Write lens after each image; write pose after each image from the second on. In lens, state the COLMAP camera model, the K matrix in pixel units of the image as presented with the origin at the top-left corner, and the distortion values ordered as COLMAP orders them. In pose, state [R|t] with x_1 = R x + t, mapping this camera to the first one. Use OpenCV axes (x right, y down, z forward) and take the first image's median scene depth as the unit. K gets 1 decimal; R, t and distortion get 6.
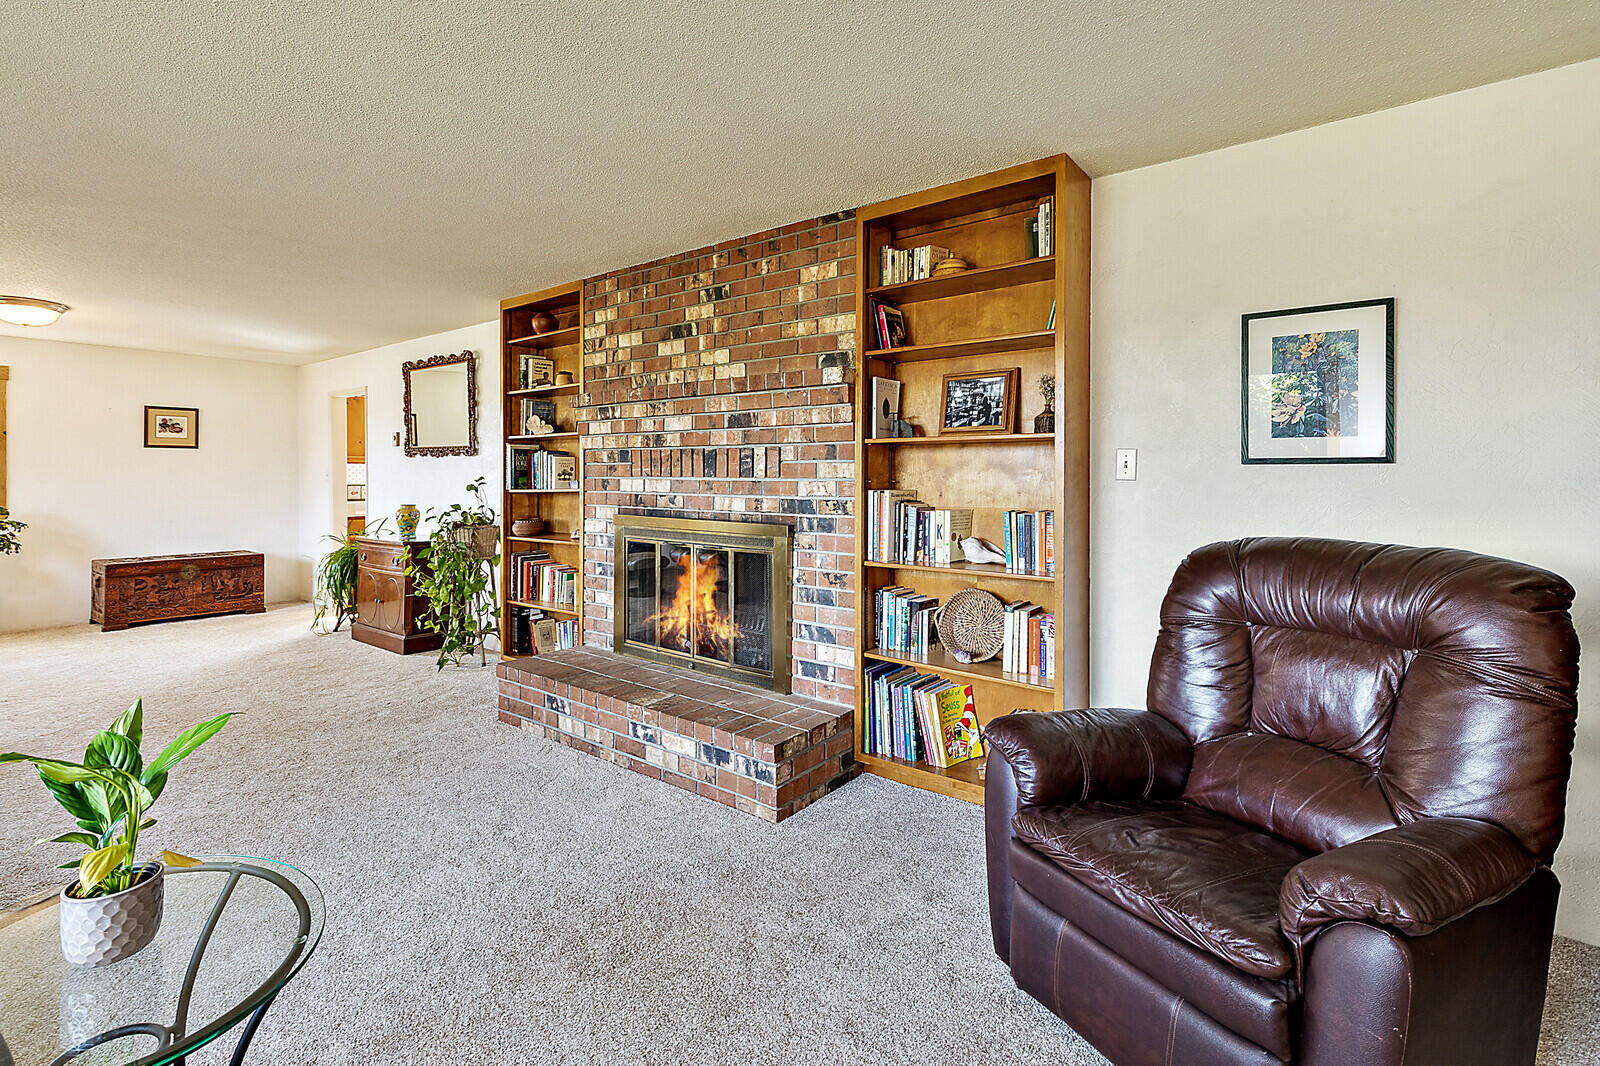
lens RADIAL K [[729.3, 0, 798.5], [0, 729.3, 477.6], [0, 0, 1]] dist [-0.000221, 0.000035]
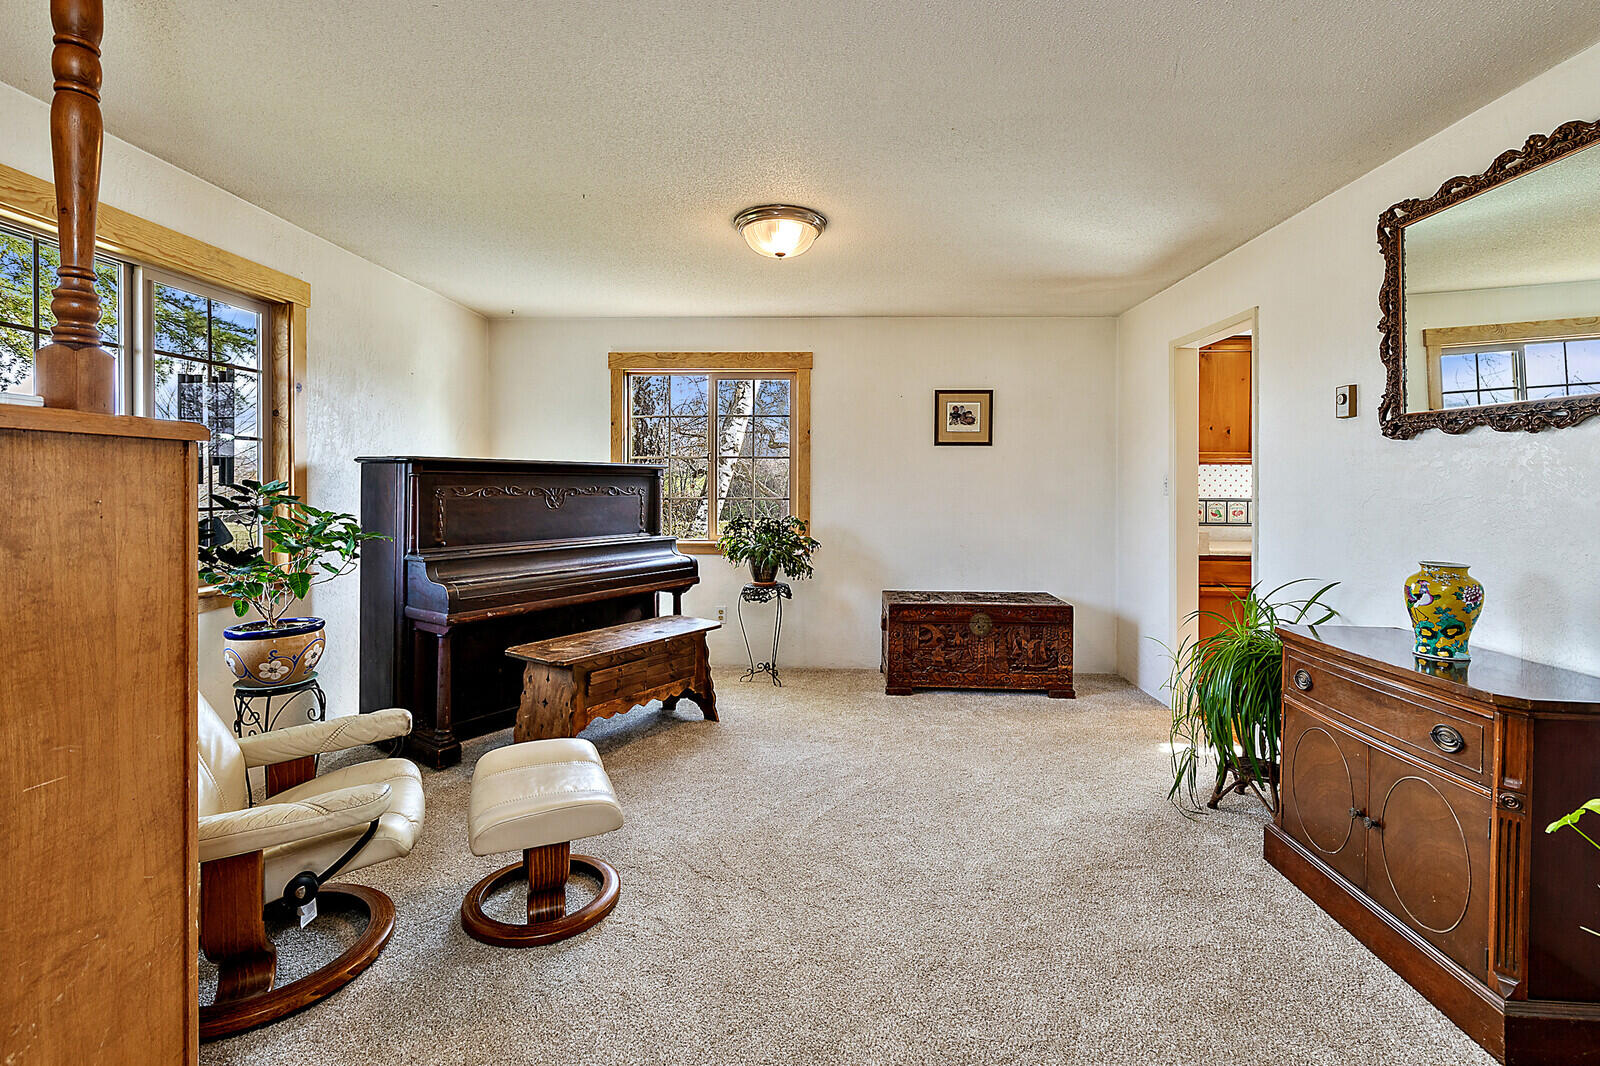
lens RADIAL K [[729.3, 0, 798.5], [0, 729.3, 477.6], [0, 0, 1]] dist [-0.000221, 0.000035]
pose [[0.576690, -0.002797, -0.816958, -0.363113], [-0.005864, 0.999954, -0.007563, -0.001365], [0.816942, 0.009152, 0.576647, 0.451581]]
